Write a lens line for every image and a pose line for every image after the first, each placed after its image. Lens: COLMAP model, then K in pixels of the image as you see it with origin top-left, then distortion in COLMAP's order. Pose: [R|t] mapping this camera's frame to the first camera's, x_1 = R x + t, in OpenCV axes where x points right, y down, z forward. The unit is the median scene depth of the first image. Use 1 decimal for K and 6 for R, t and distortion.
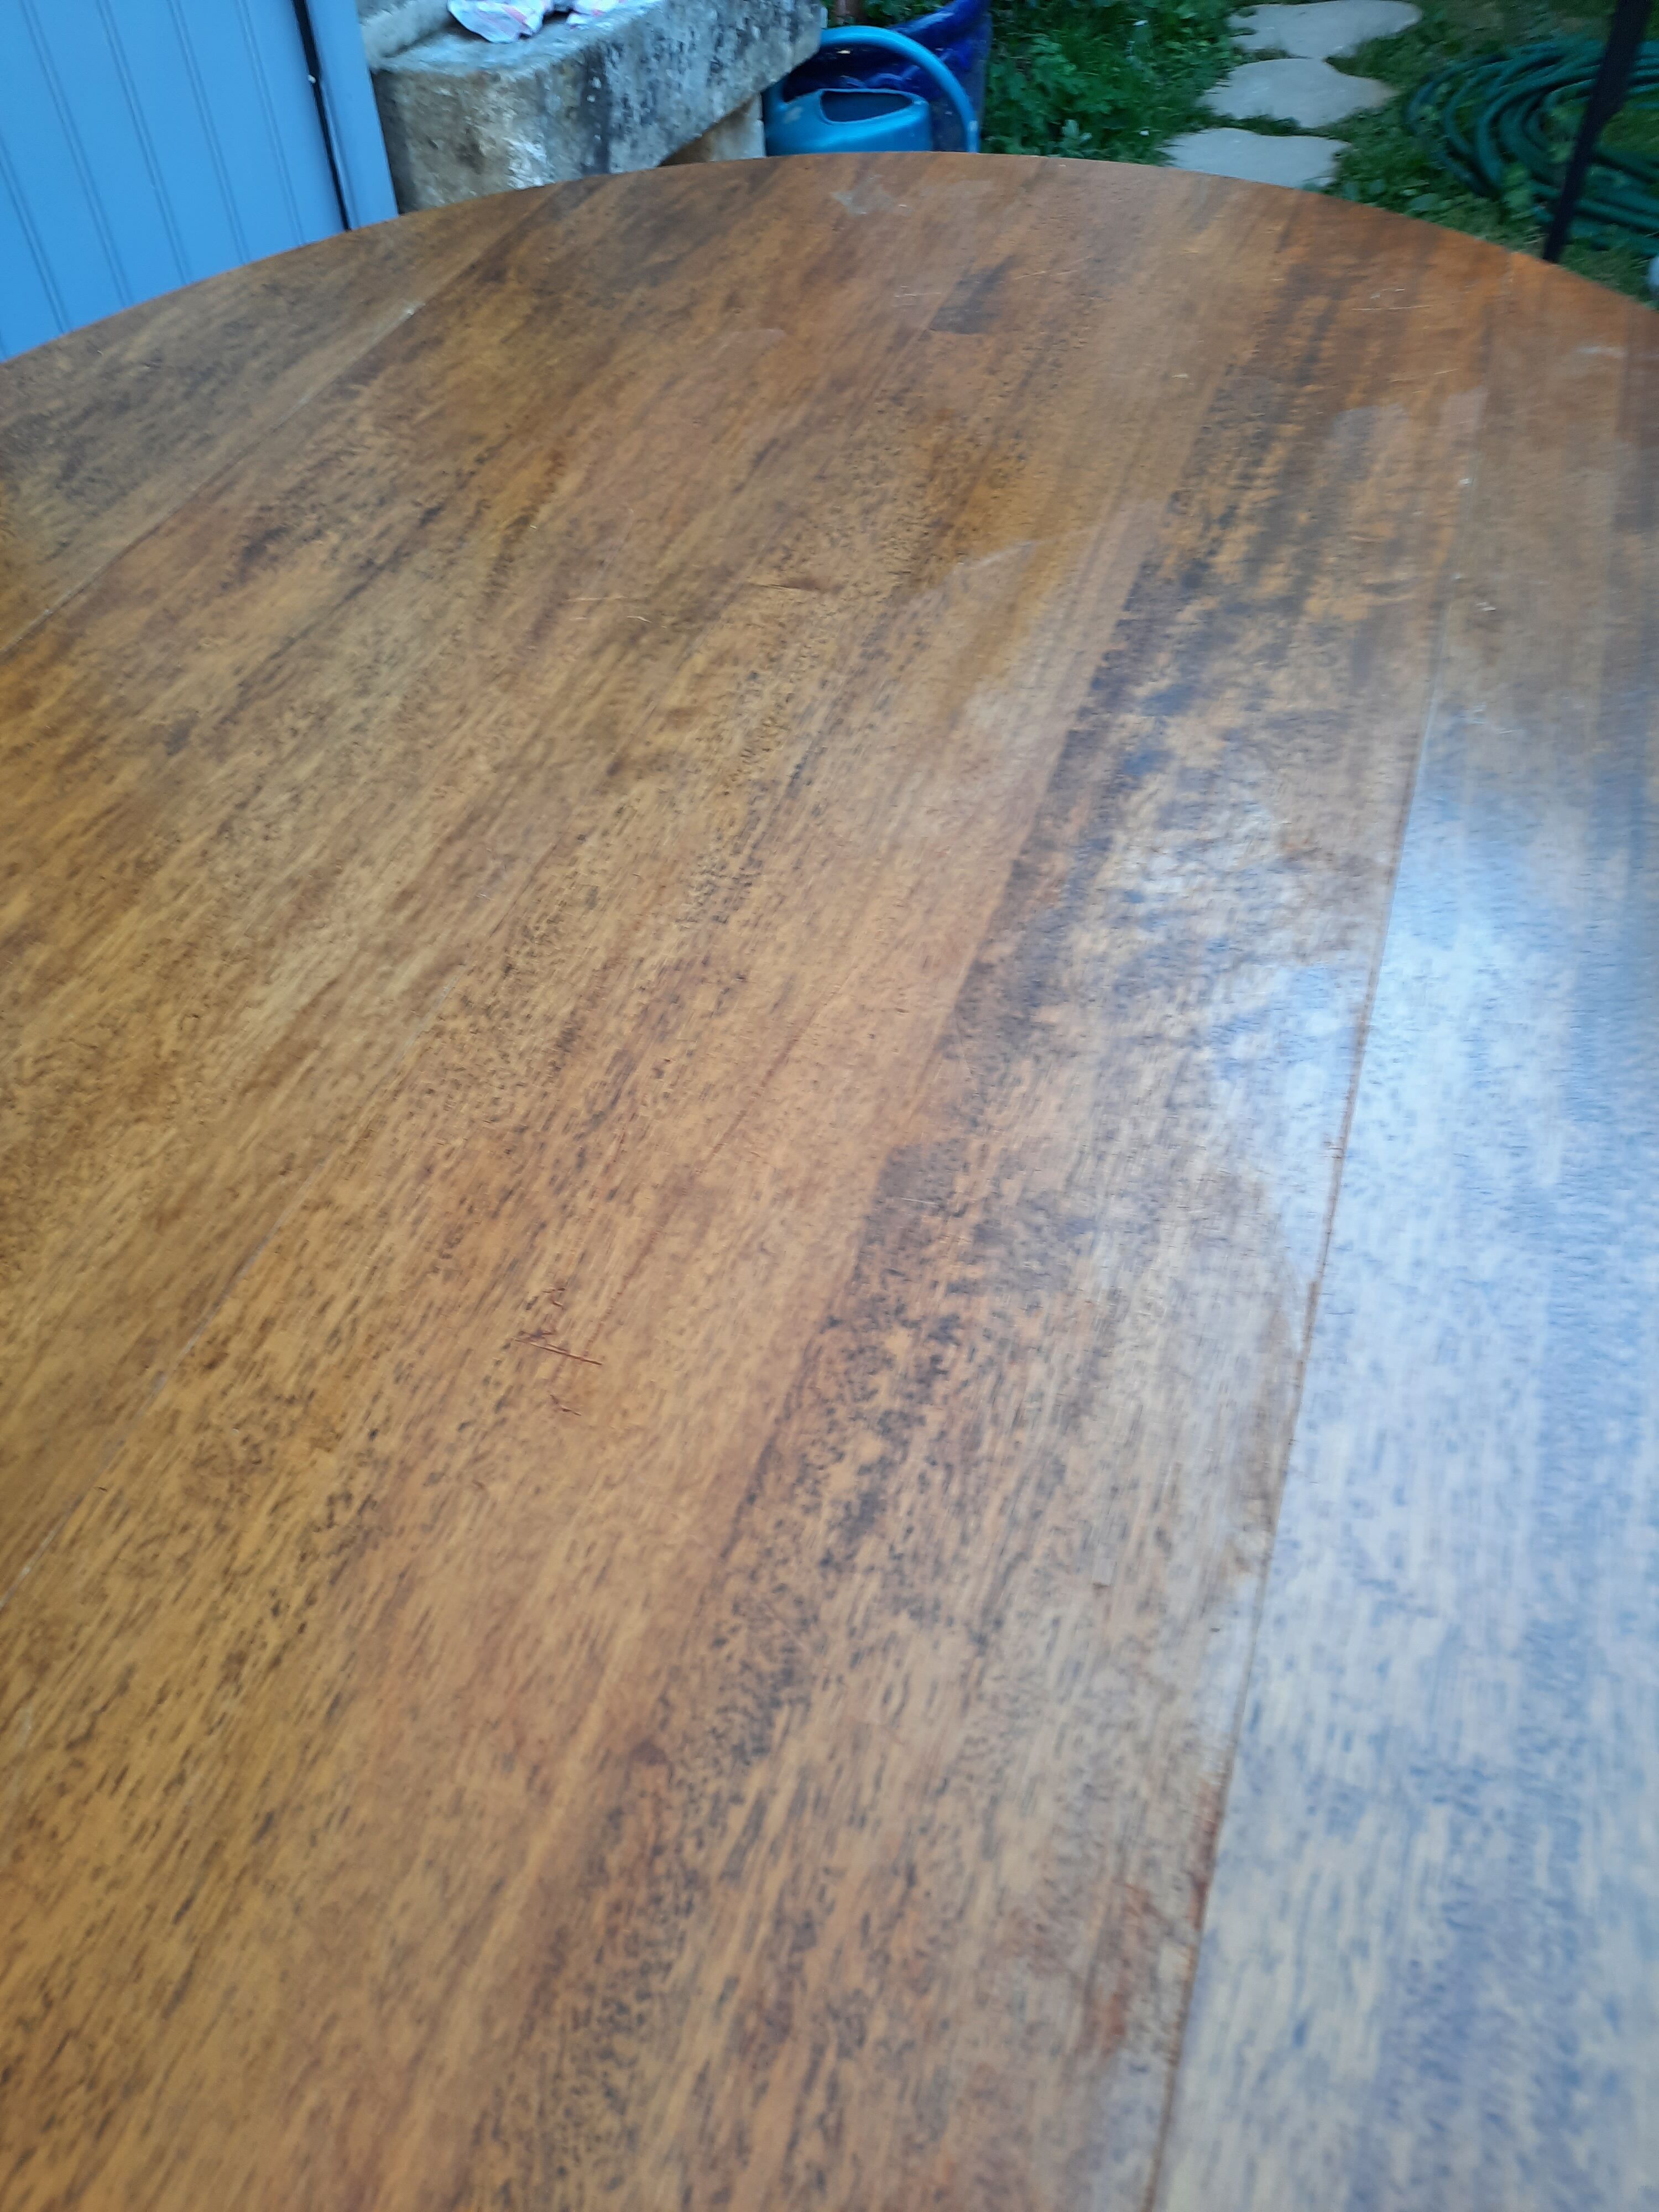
lens RADIAL K [[1587.9, 0, 797.8], [0, 1587.9, 1134.3], [0, 0, 1]] dist [0.040195, -0.032736]
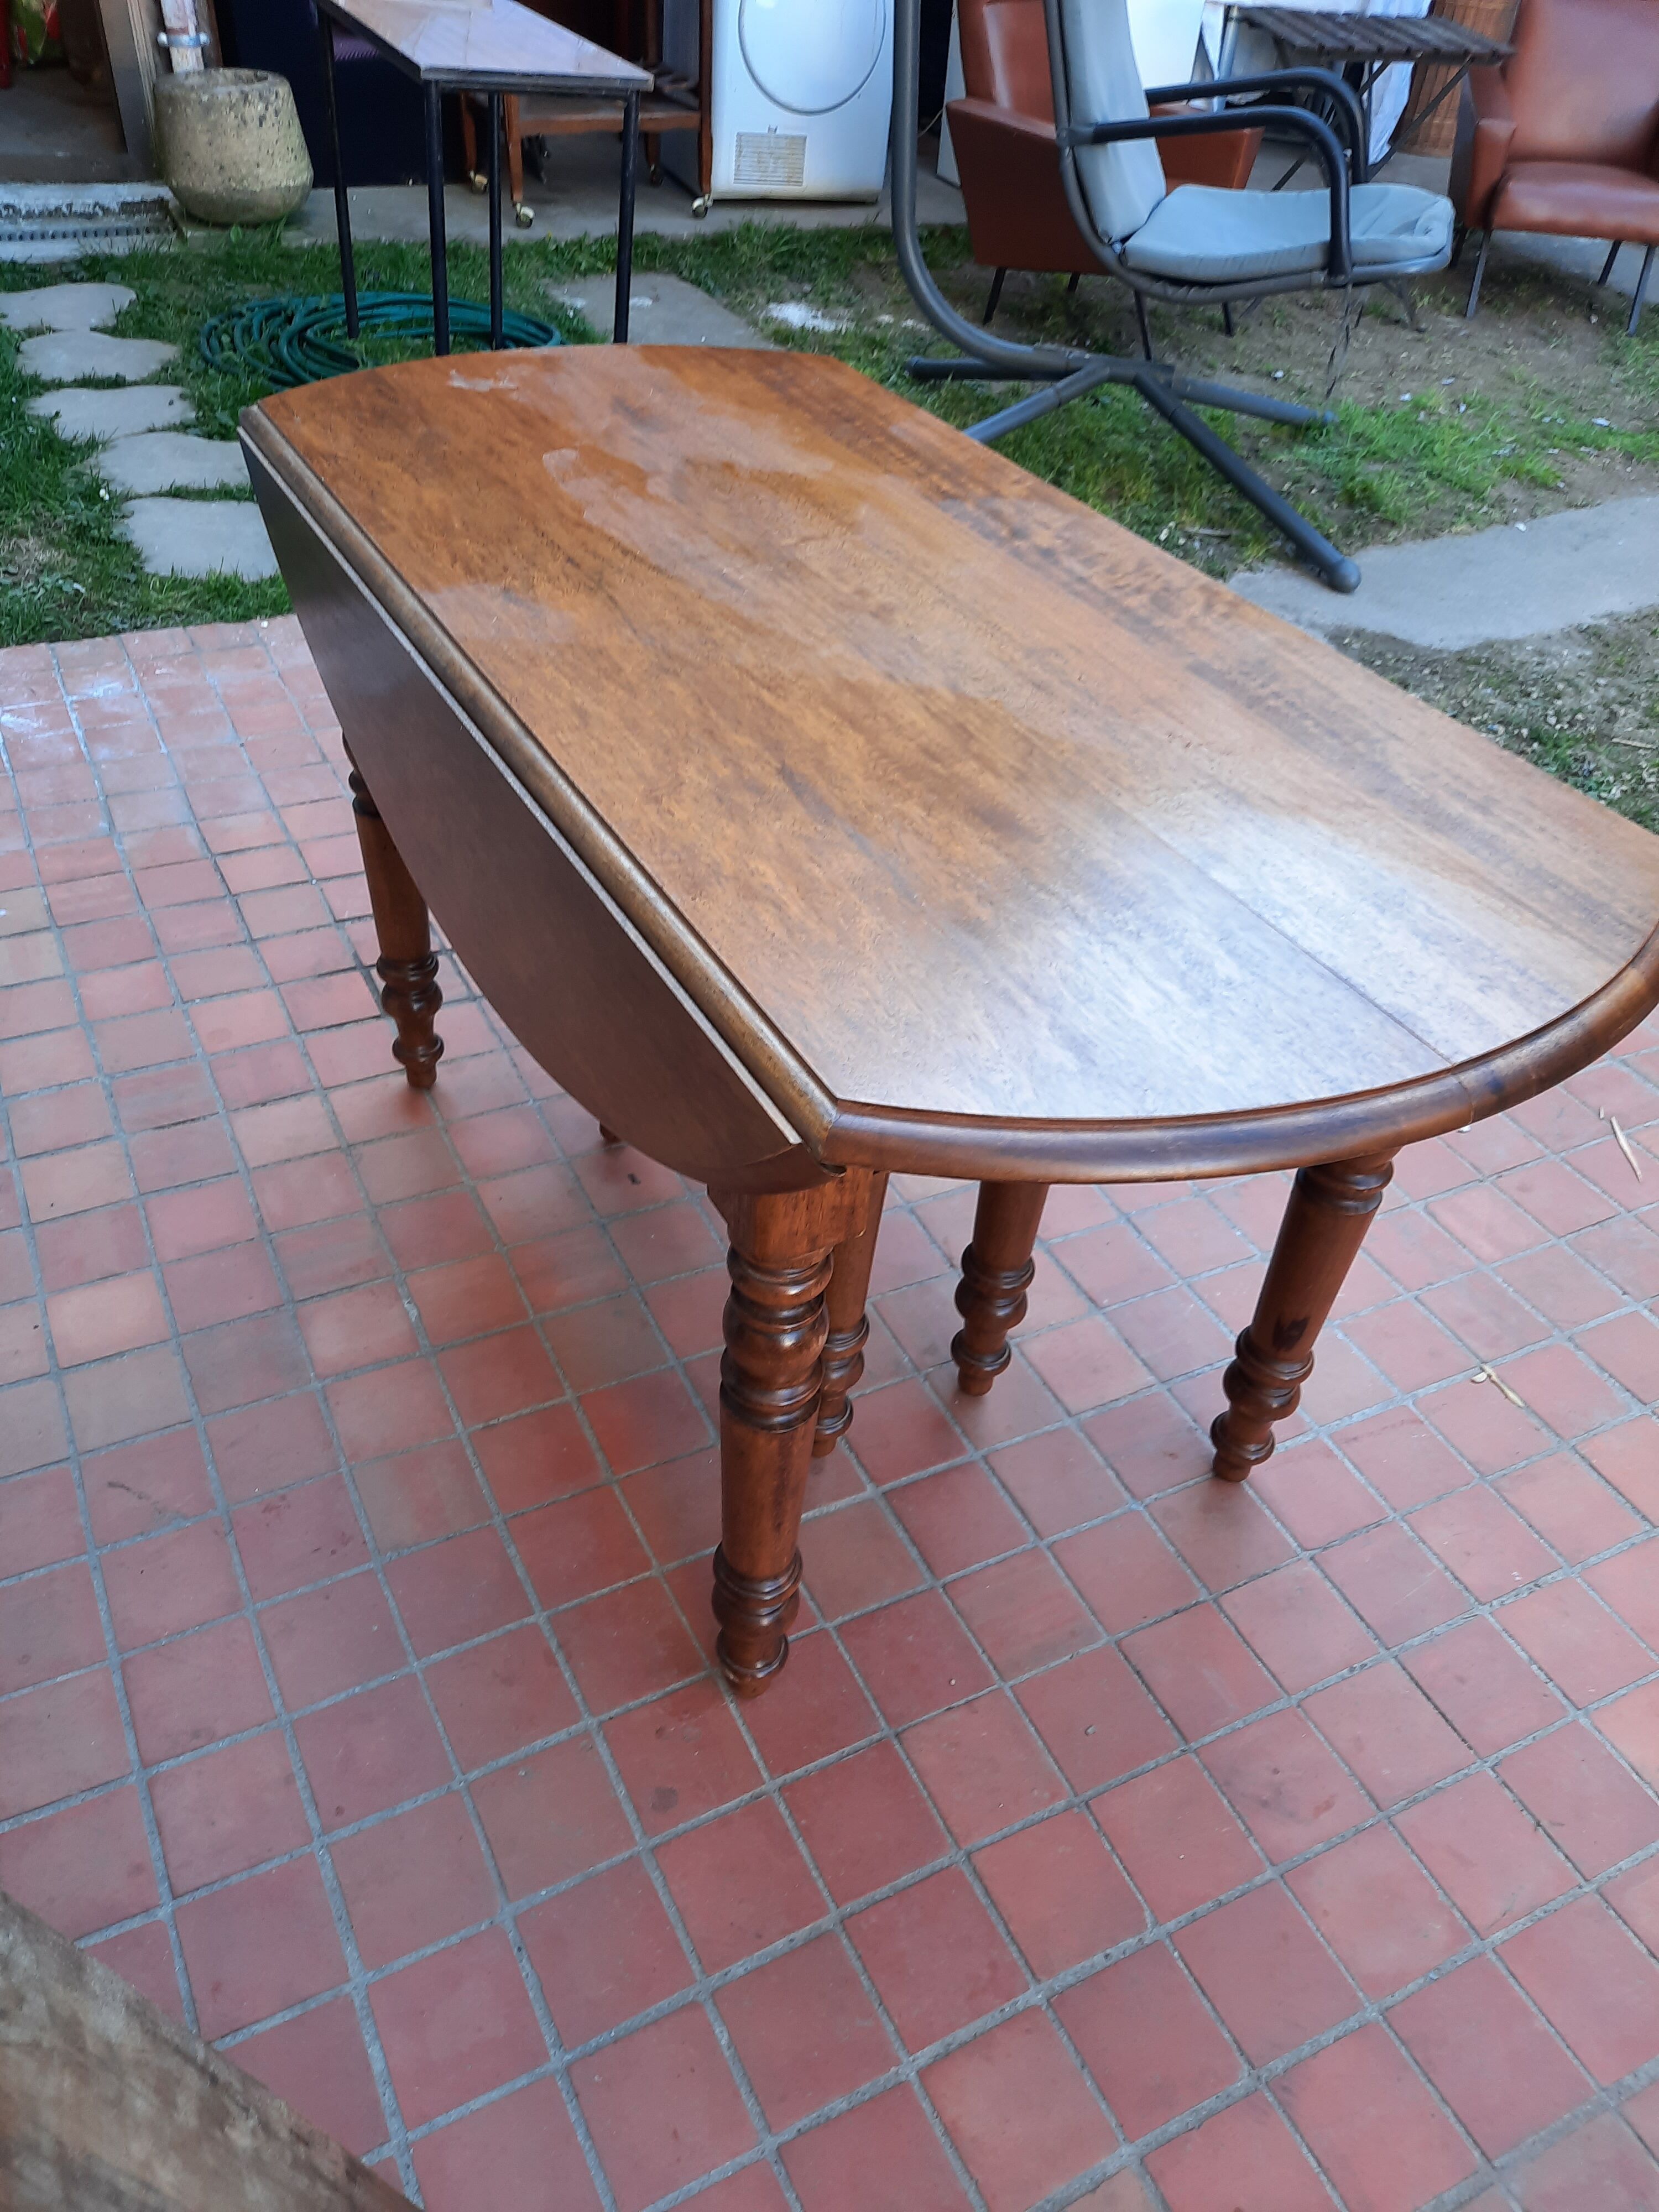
lens RADIAL K [[1587.9, 0, 797.8], [0, 1587.9, 1134.3], [0, 0, 1]] dist [0.040195, -0.032736]
pose [[0.660840, -0.411518, 0.627649, -0.516055], [0.488869, 0.870554, 0.056058, 0.049124], [-0.569471, 0.269793, 0.776476, -0.076678]]
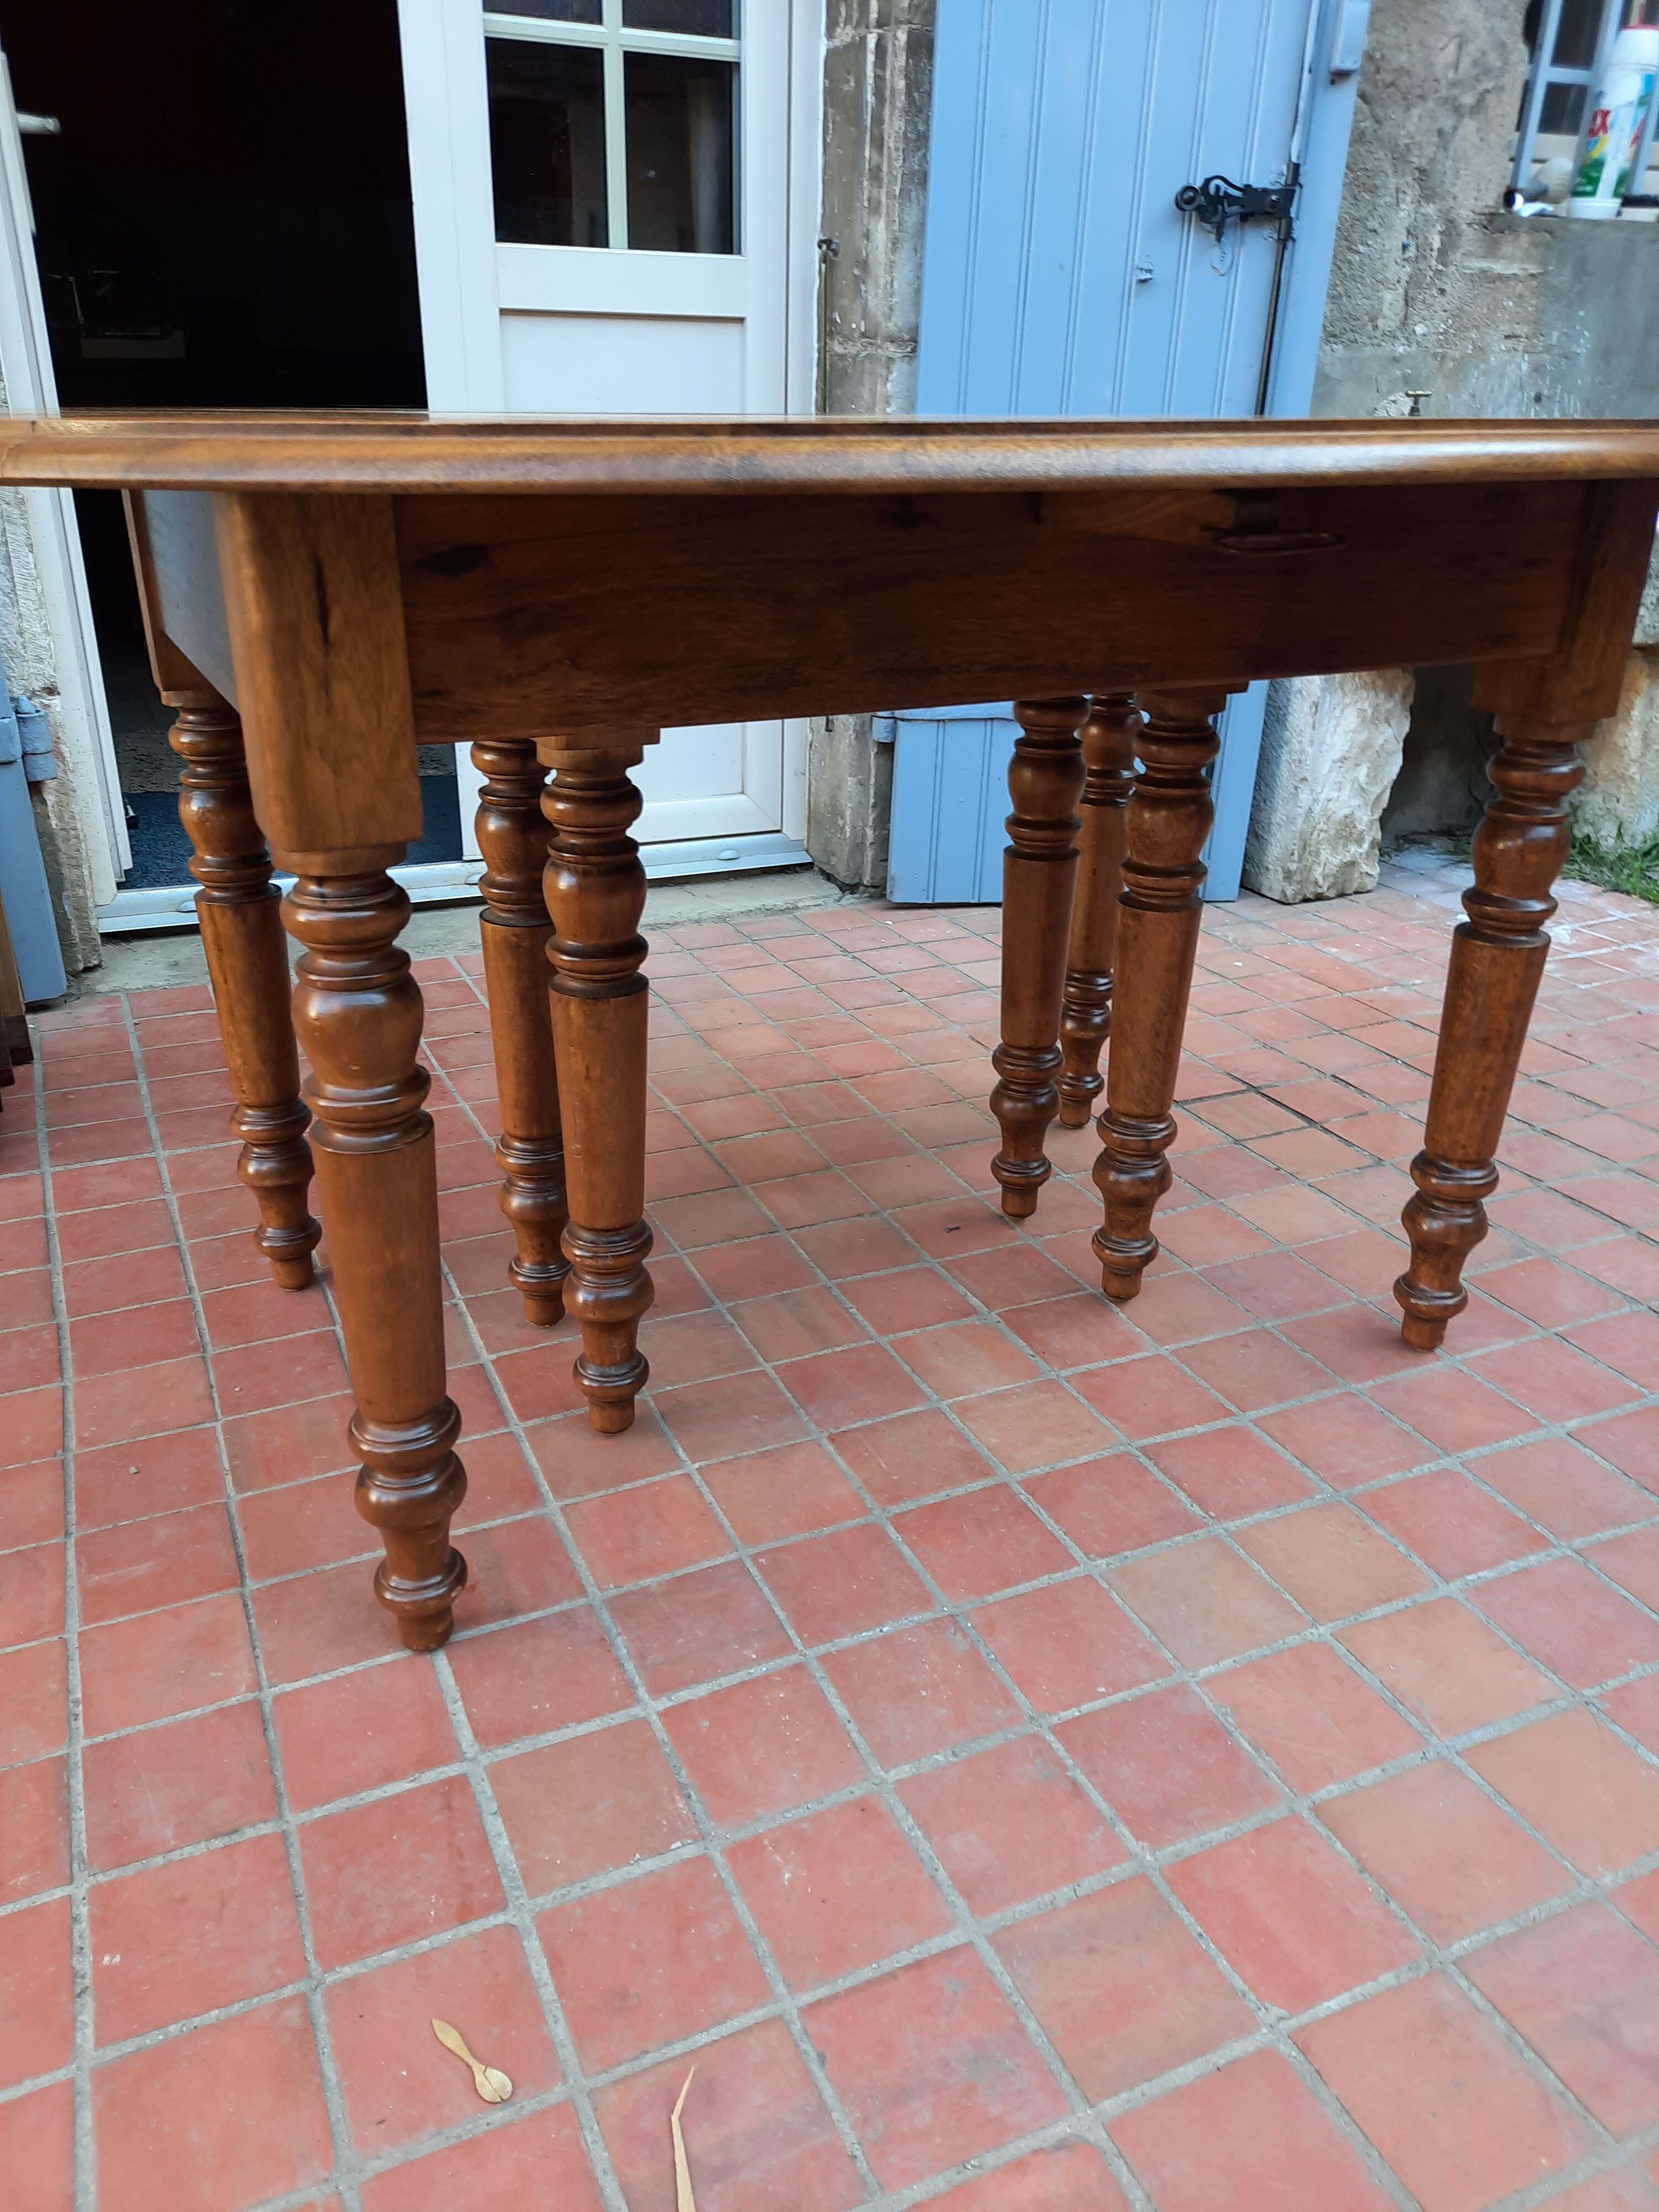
lens RADIAL K [[1587.9, 0, 797.8], [0, 1587.9, 1134.3], [0, 0, 1]] dist [0.040195, -0.032736]
pose [[0.715924, 0.345967, -0.606432, 0.395533], [-0.551403, 0.812973, -0.187161, 0.231813], [0.428262, 0.468382, 0.772794, 0.010155]]
